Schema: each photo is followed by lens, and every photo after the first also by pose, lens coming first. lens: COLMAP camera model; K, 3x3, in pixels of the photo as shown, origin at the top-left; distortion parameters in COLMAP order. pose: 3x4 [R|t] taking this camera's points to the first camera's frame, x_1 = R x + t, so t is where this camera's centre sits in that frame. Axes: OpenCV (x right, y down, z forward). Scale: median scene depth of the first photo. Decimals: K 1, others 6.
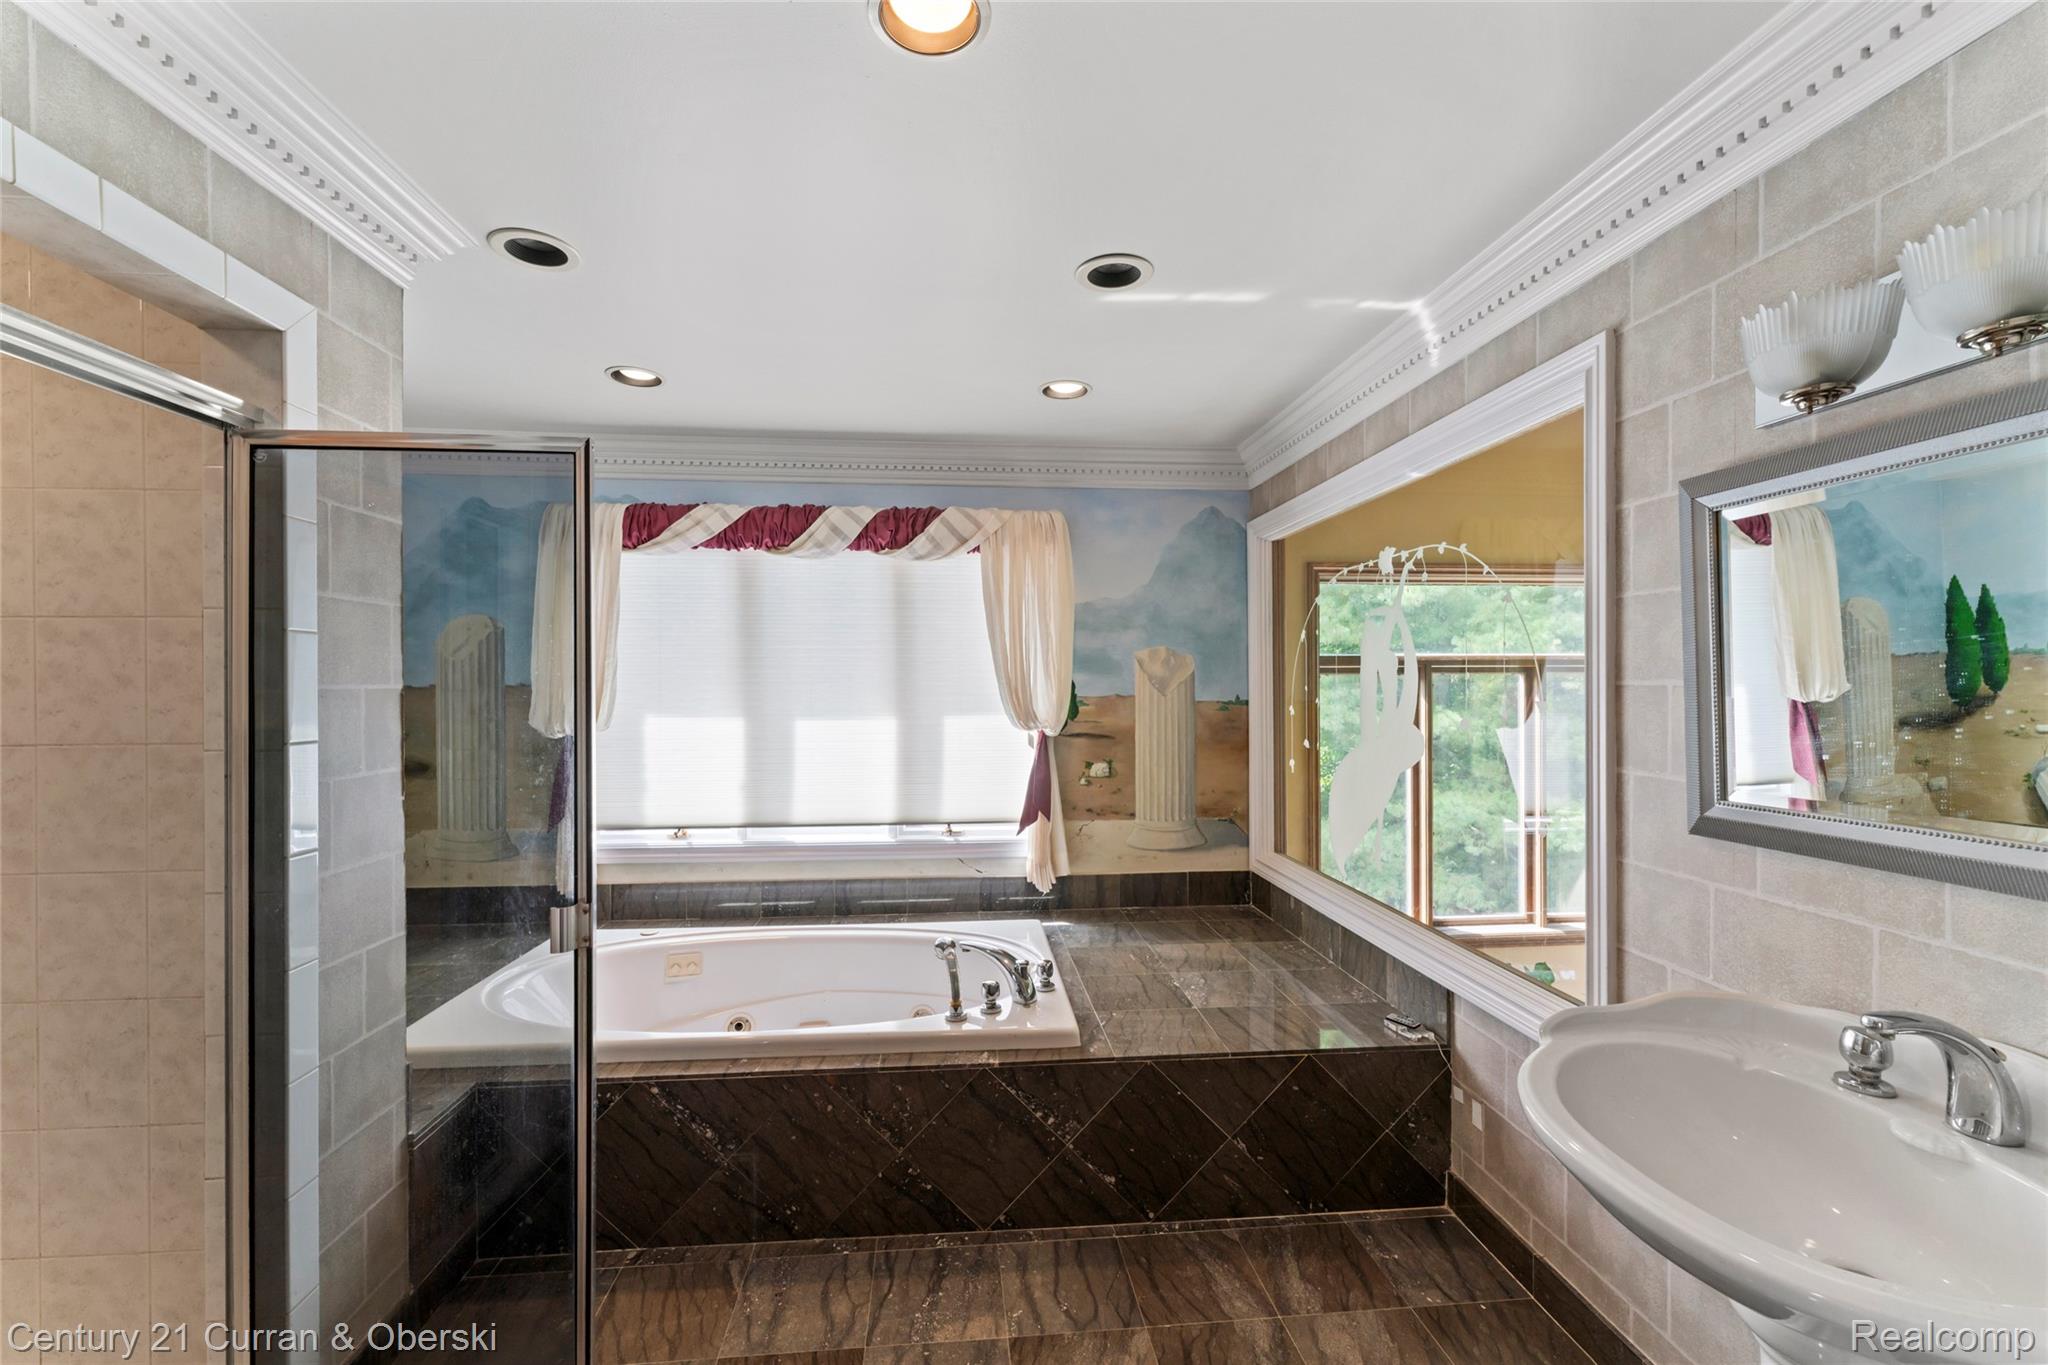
lens RADIAL K [[814.3, 0, 994.6], [0, 814.3, 686.6], [0, 0, 1]] dist [-0.006022, -0.000062]
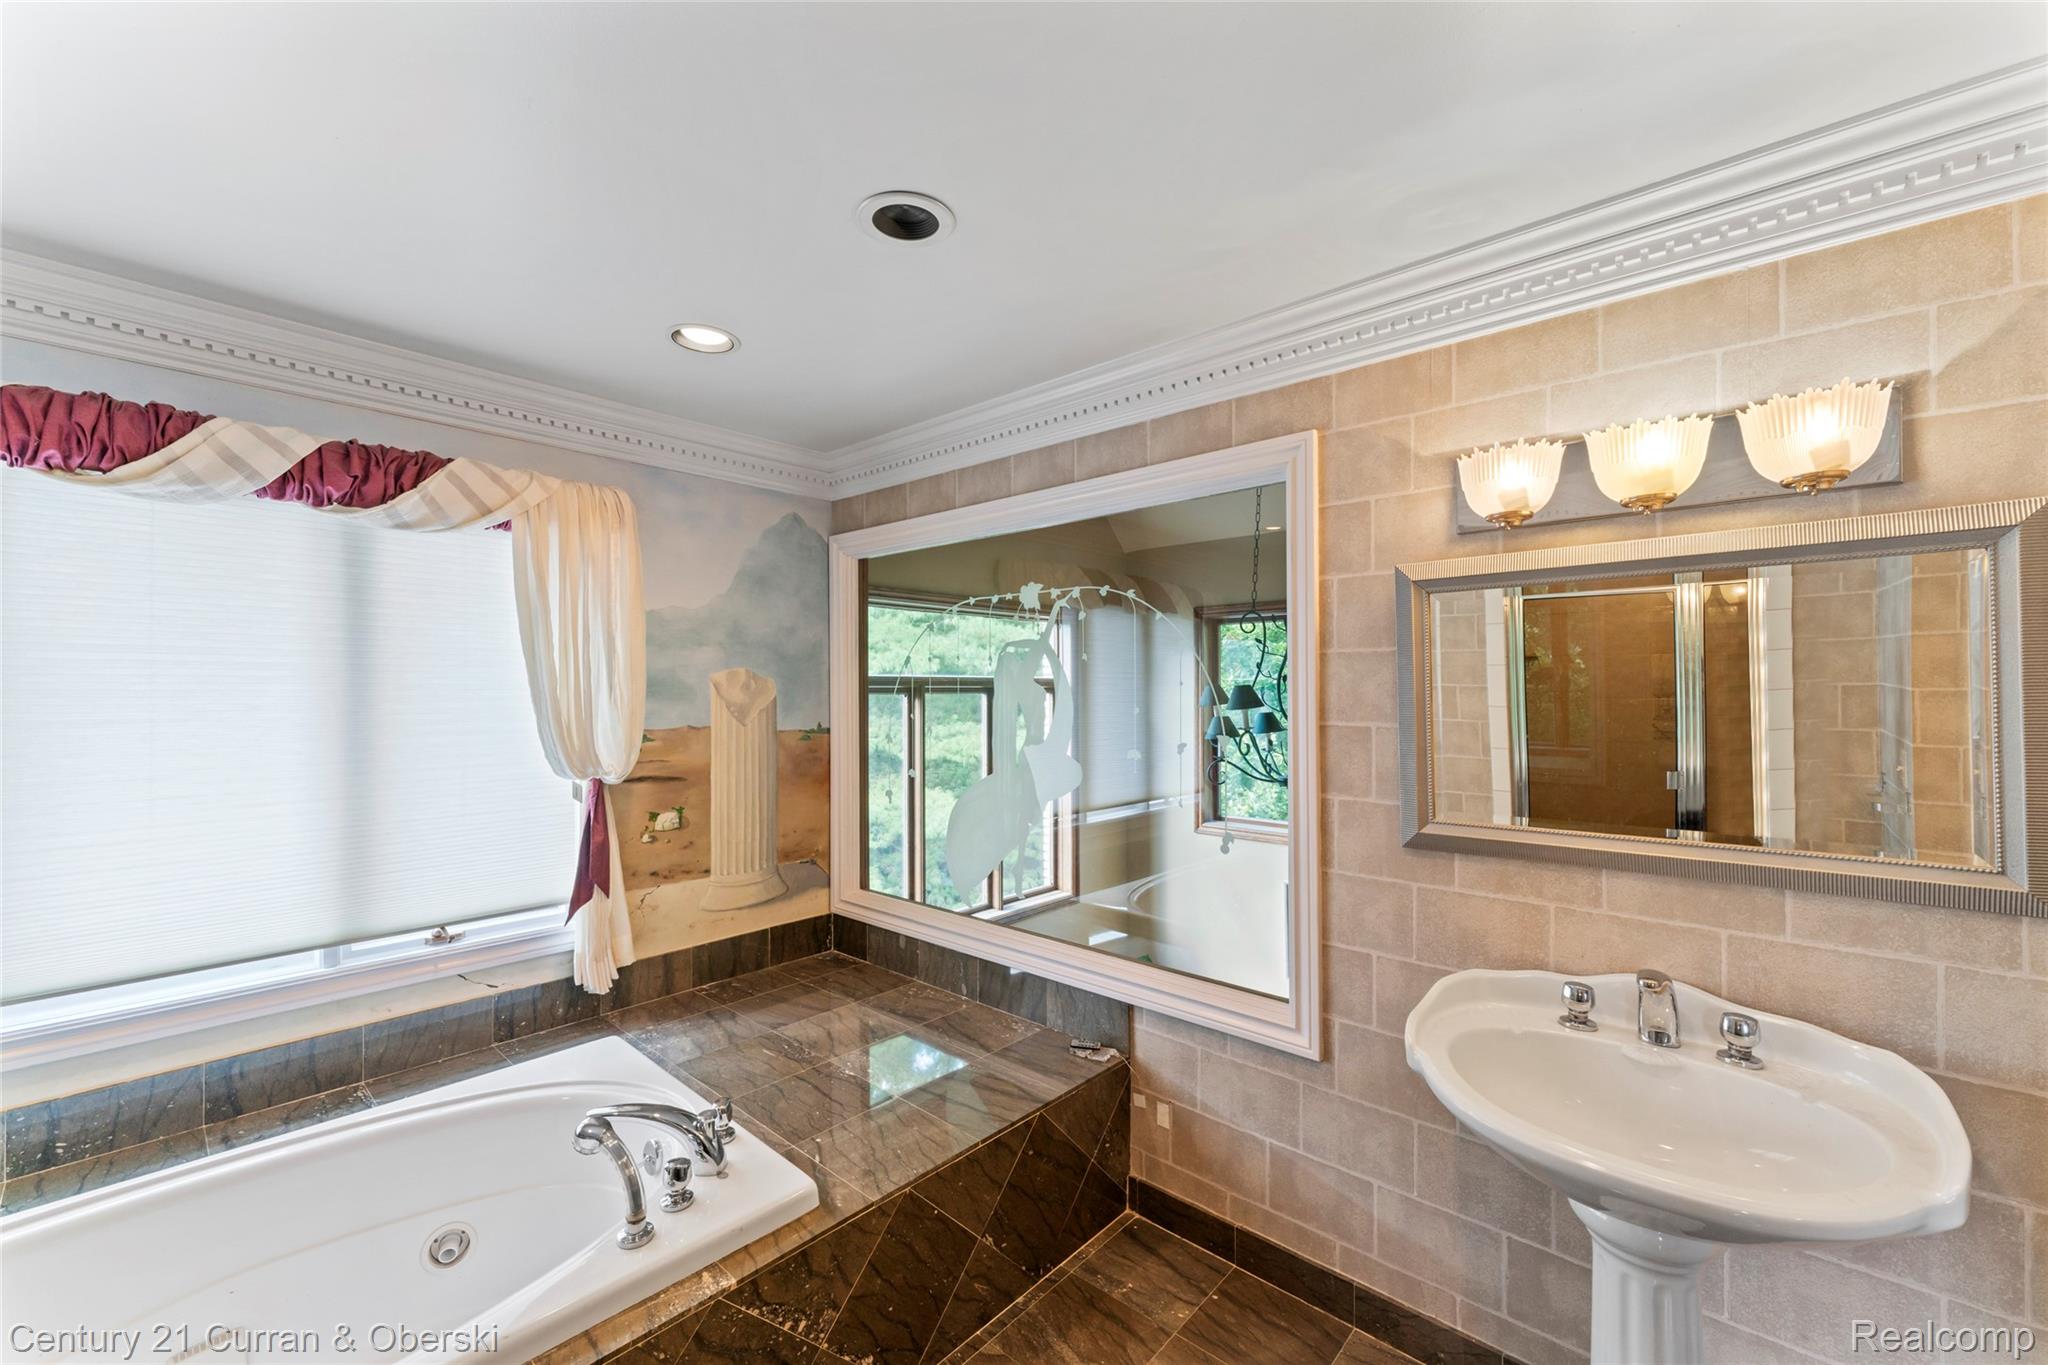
lens RADIAL K [[814.3, 0, 1022.3], [0, 814.3, 680.9], [0, 0, 1]] dist [-0.006022, -0.000062]
pose [[0.732047, 0.010449, 0.681174, -0.200882], [0.002503, 0.999834, -0.018027, -0.024737], [-0.681249, 0.014901, 0.731900, 0.220292]]
